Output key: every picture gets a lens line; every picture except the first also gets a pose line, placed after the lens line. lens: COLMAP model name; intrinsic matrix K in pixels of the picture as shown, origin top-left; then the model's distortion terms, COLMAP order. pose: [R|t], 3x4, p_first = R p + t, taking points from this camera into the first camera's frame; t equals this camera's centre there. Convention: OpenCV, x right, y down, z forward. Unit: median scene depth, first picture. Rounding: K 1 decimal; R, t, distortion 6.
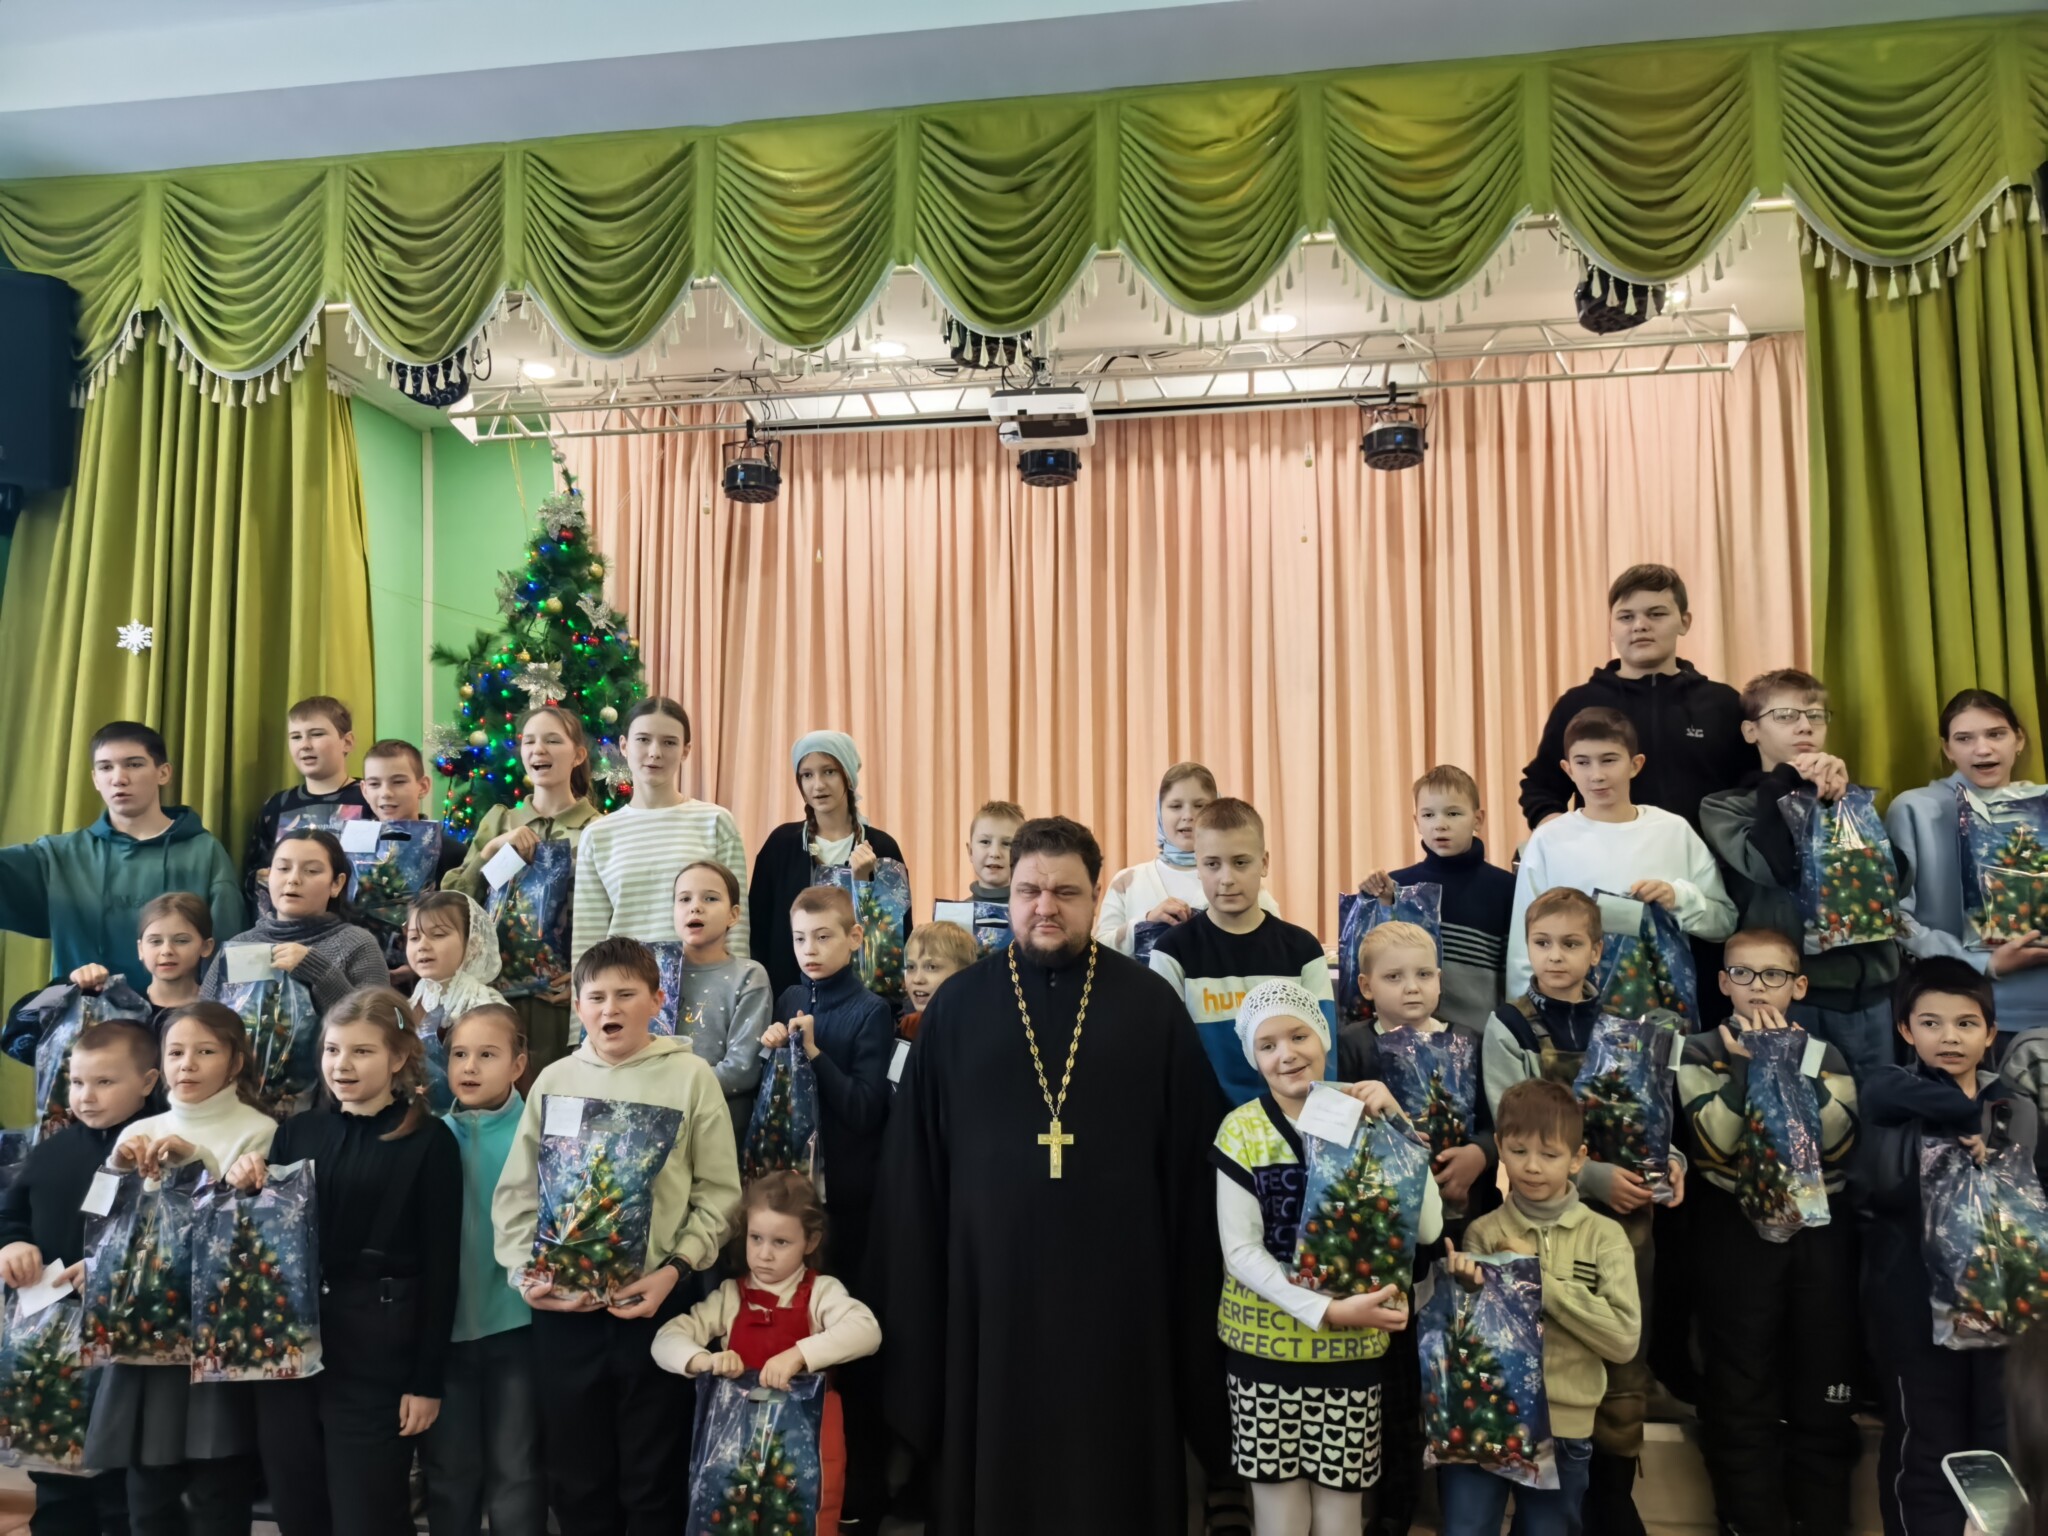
lens RADIAL K [[1568.8, 0, 995.1], [0, 1568.8, 765.6], [0, 0, 1]] dist [0.021562, -0.032669]
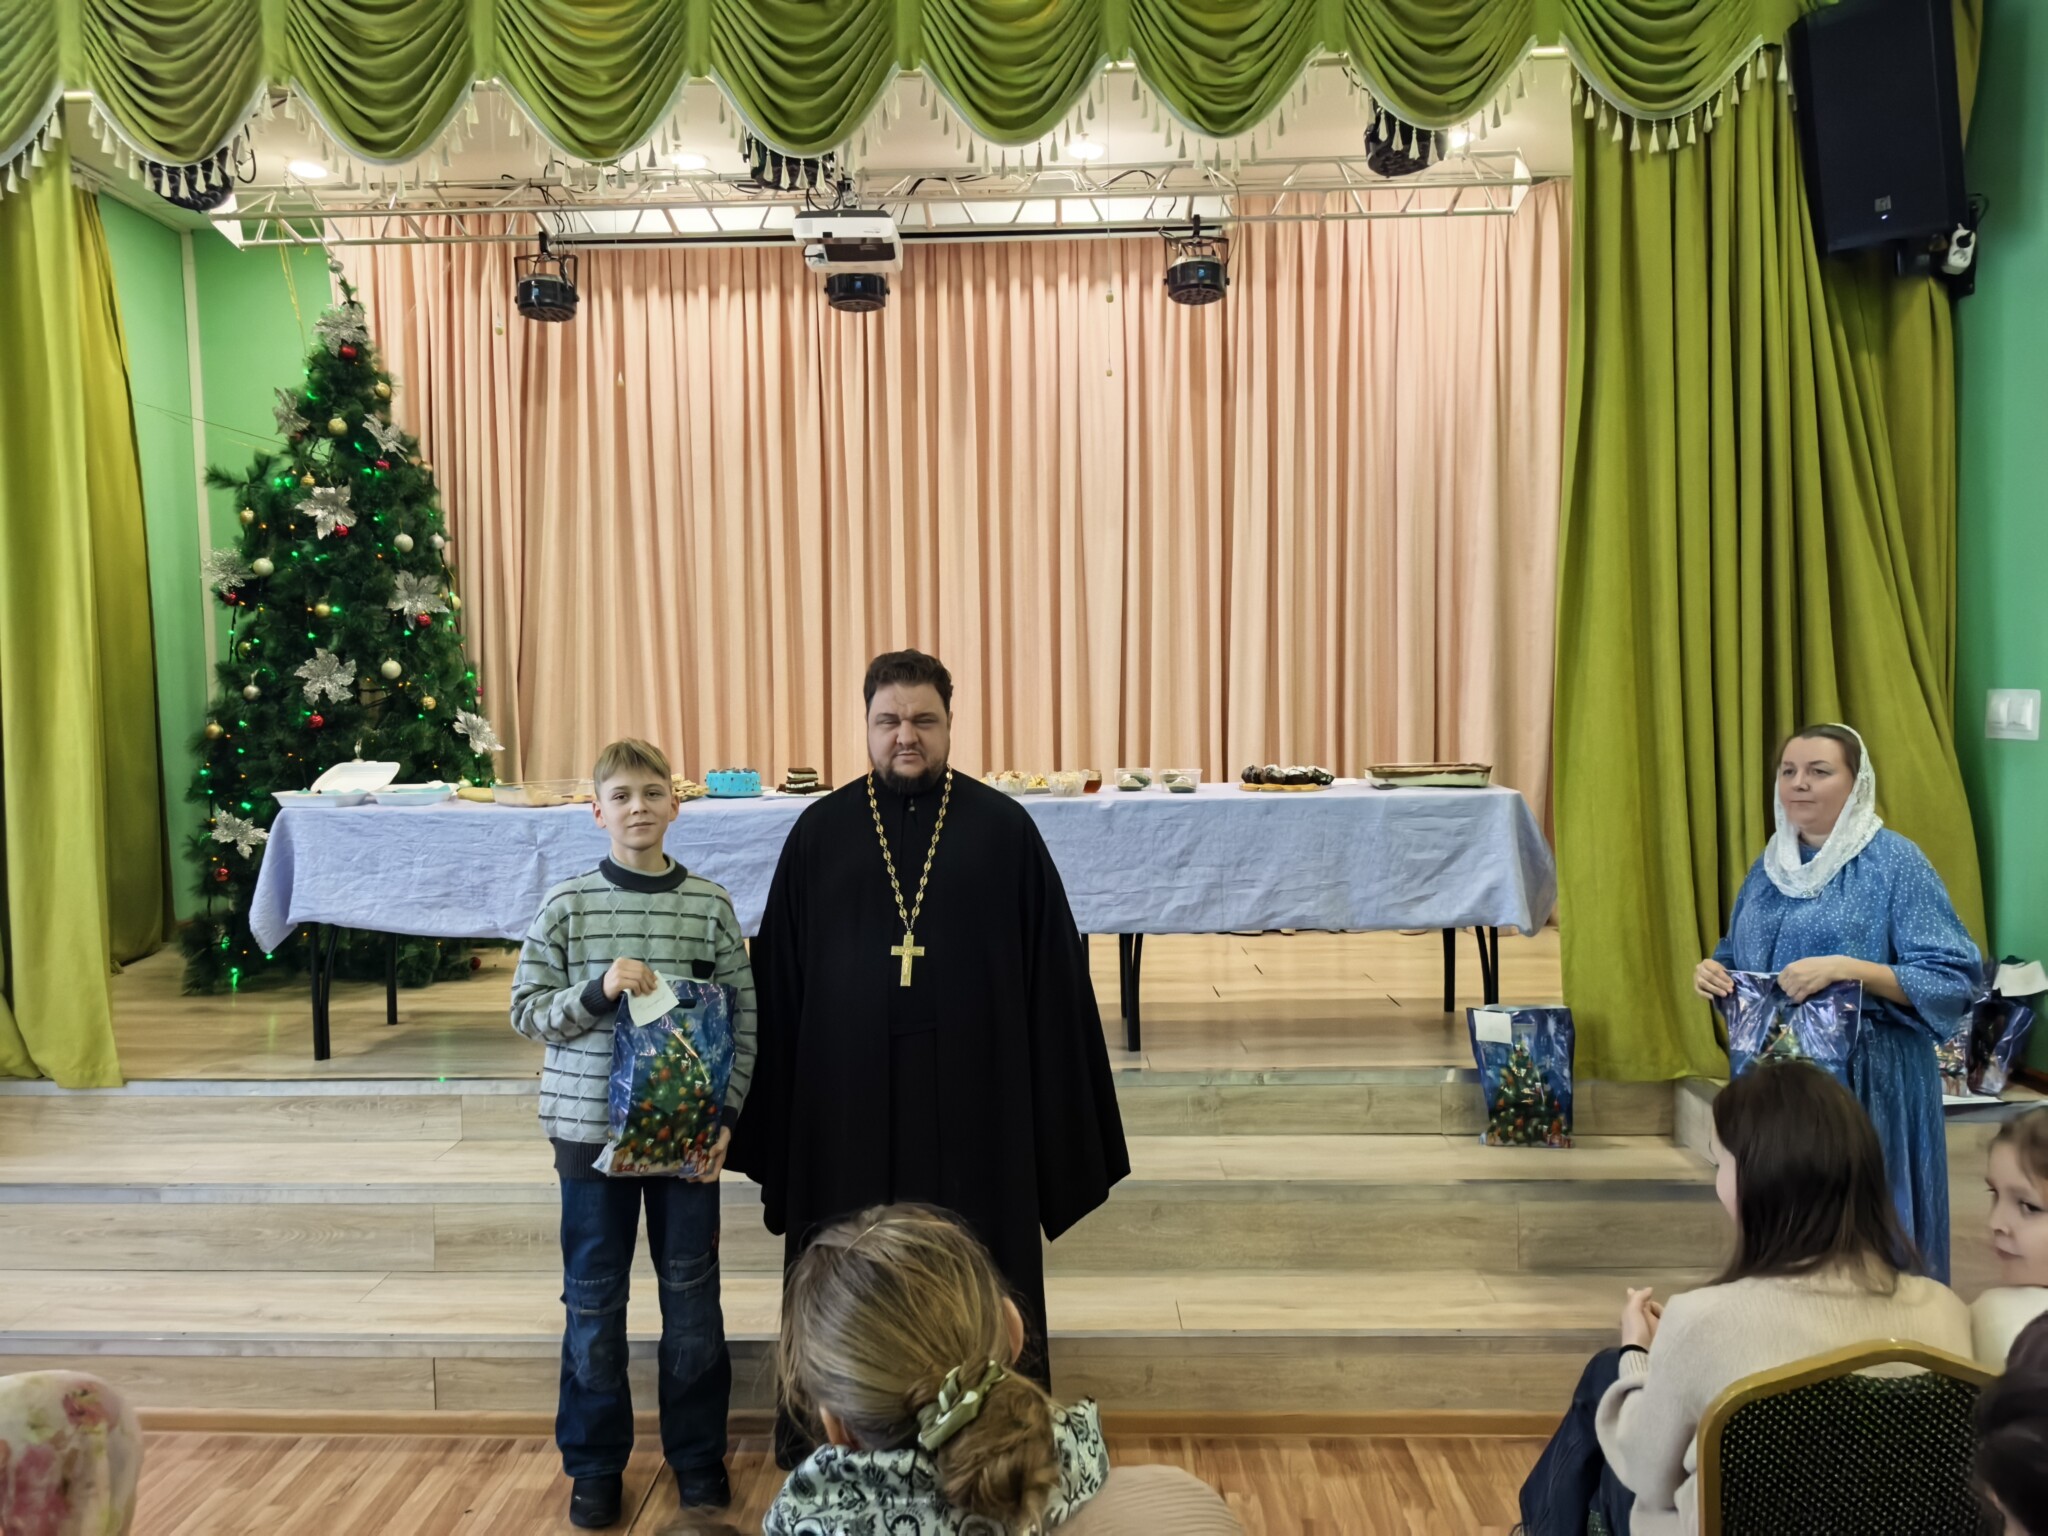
lens RADIAL K [[1569.9, 0, 1013.2], [0, 1569.9, 785.8], [0, 0, 1]] dist [0.038701, -0.045803]
pose [[0.992446, -0.012109, 0.122086, 0.007891], [-0.002727, 0.992693, 0.120633, -0.002039], [-0.122654, -0.120055, 0.985161, -0.027952]]
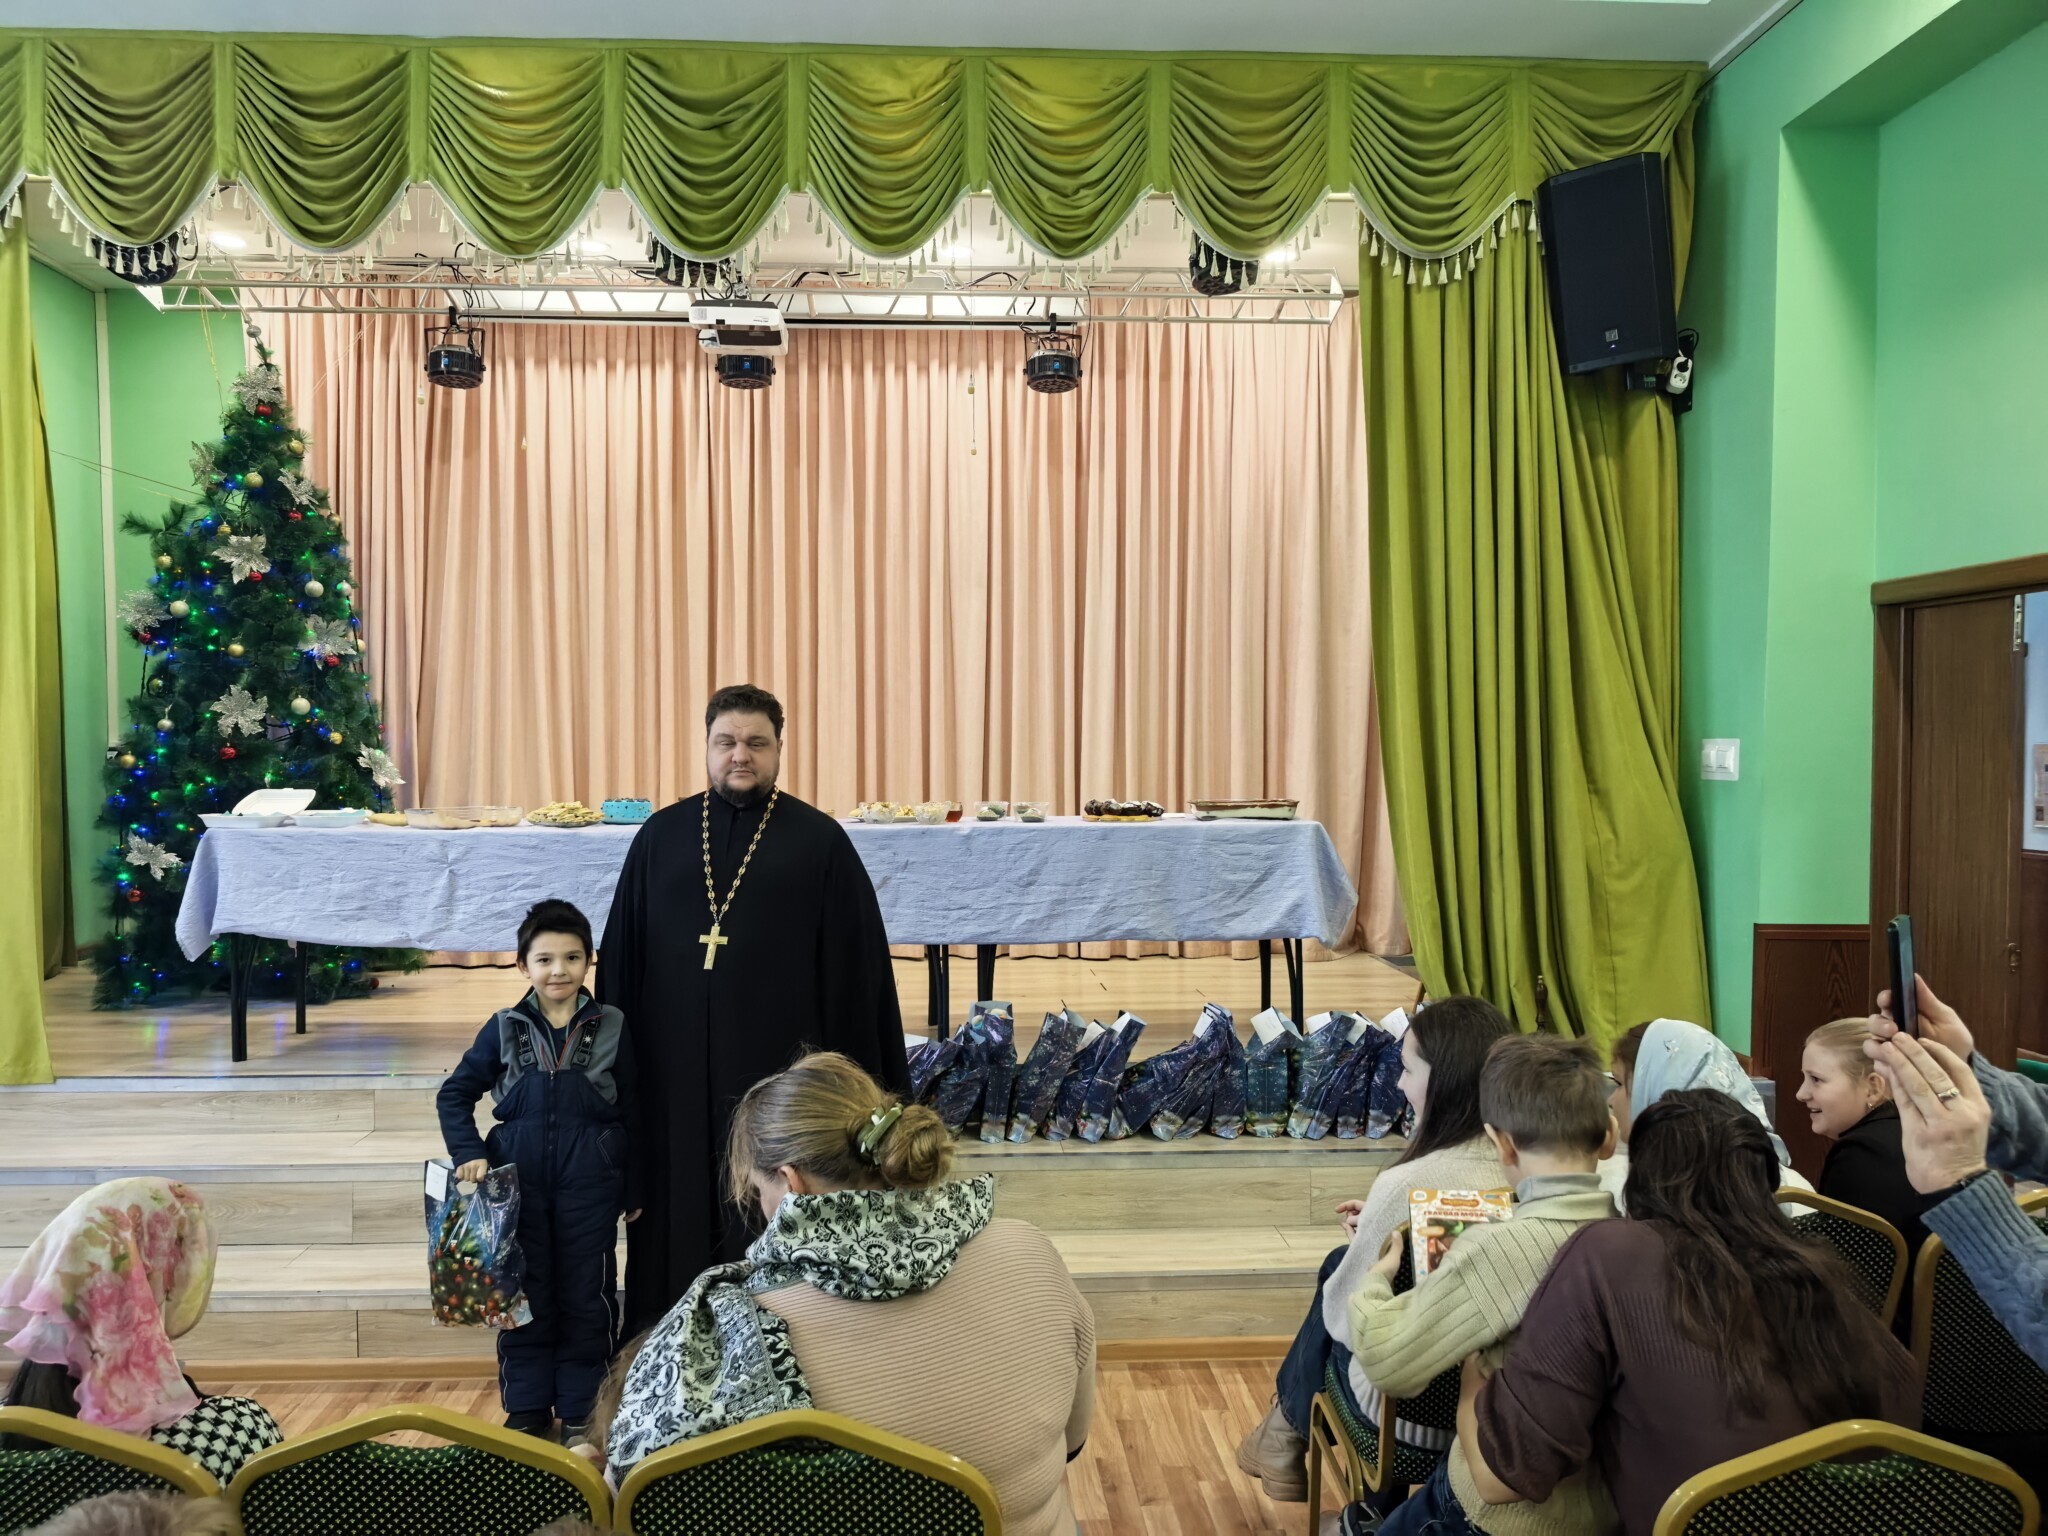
lens RADIAL K [[1590.8, 0, 1022.9], [0, 1590.8, 794.8], [0, 0, 1]] dist [0.036350, -0.043269]
pose [[0.978738, 0.002445, 0.205098, -0.003616], [-0.020371, 0.996144, 0.085337, 0.003912], [-0.204098, -0.087700, 0.975014, -0.152026]]
